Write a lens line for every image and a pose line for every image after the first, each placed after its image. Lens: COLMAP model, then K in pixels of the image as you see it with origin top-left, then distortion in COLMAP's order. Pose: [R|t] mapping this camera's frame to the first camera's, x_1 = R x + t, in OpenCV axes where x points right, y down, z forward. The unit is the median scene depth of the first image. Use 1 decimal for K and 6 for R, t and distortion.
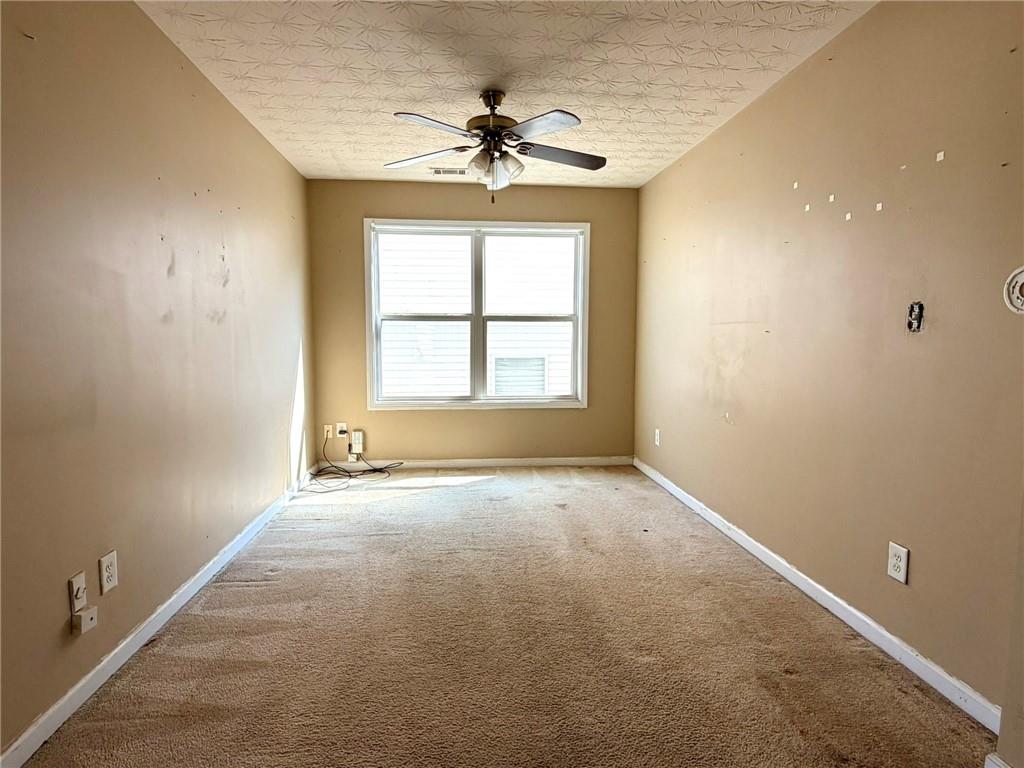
lens RADIAL K [[550.3, 0, 504.3], [0, 550.3, 385.5], [0, 0, 1]] dist [0.003539, -0.002601]
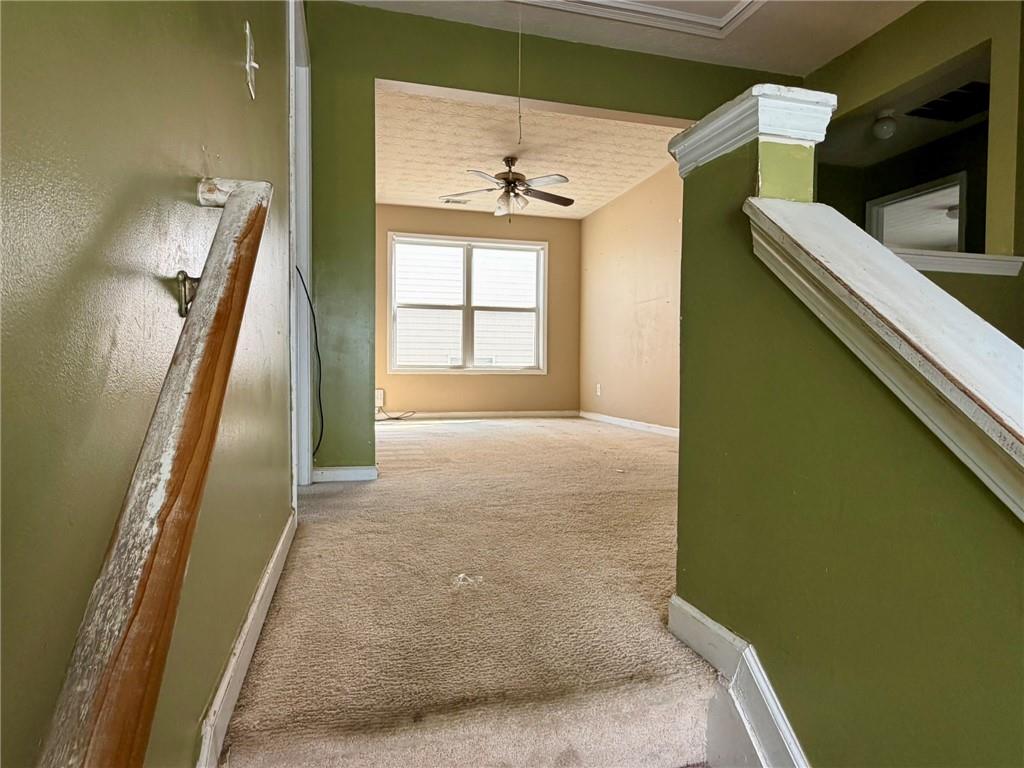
lens RADIAL K [[550.3, 0, 510.6], [0, 550.3, 379.9], [0, 0, 1]] dist [0.003539, -0.002601]
pose [[0.987266, 0.000745, 0.159074, -0.165980], [0.008570, 0.998288, -0.057863, 0.139407], [-0.158845, 0.058490, 0.985569, -0.357913]]
